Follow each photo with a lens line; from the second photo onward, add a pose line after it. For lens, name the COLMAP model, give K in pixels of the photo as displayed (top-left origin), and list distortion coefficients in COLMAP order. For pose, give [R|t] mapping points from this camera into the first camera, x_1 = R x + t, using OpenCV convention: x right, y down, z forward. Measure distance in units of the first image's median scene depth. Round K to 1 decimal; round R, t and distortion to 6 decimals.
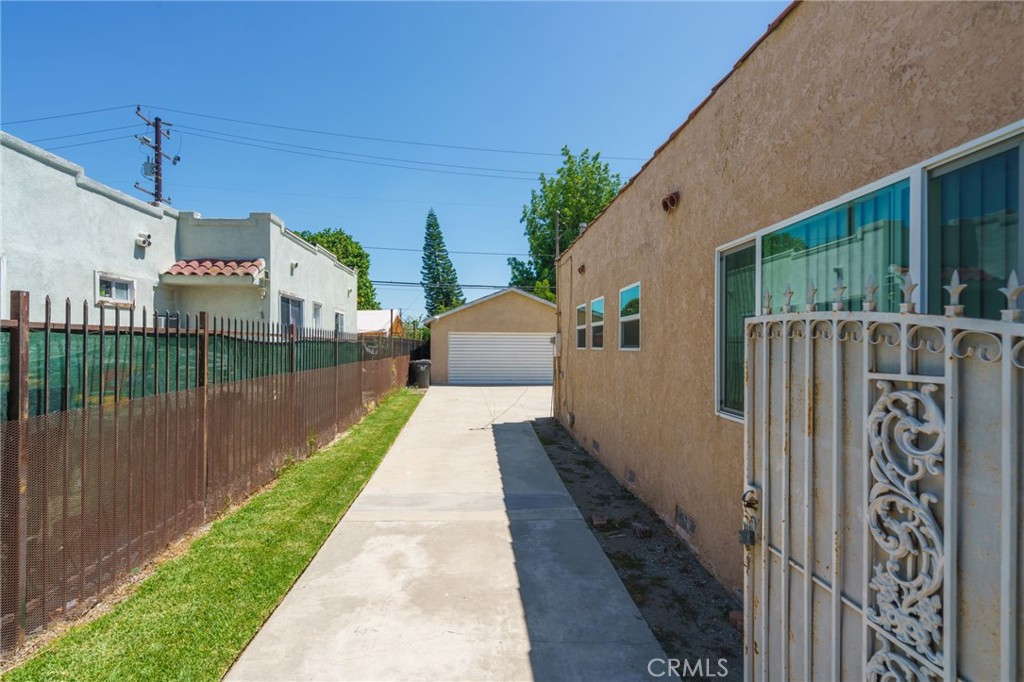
lens RADIAL K [[472.8, 0, 491.8], [0, 472.8, 340.5], [0, 0, 1]] dist [-0.000995, 0.001090]
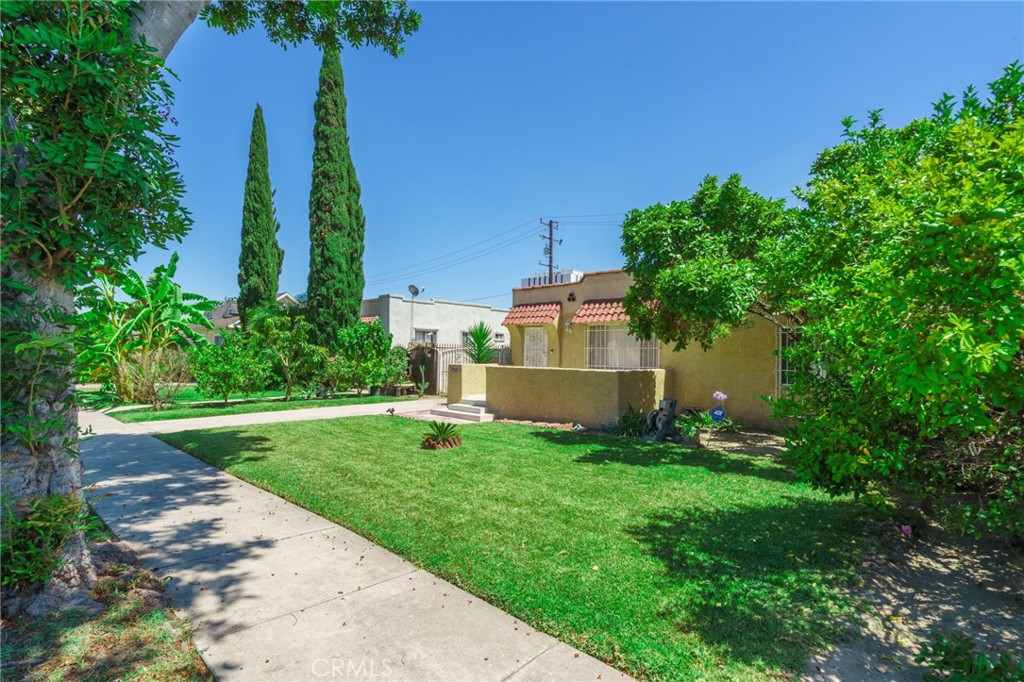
lens RADIAL K [[477.7, 0, 517.5], [0, 477.7, 350.7], [0, 0, 1]] dist [-0.002489, 0.002362]
pose [[0.729808, 0.001542, -0.683650, 0.592806], [-0.005413, 0.999979, -0.003523, 0.003097], [0.683631, 0.006271, 0.729801, -0.513767]]
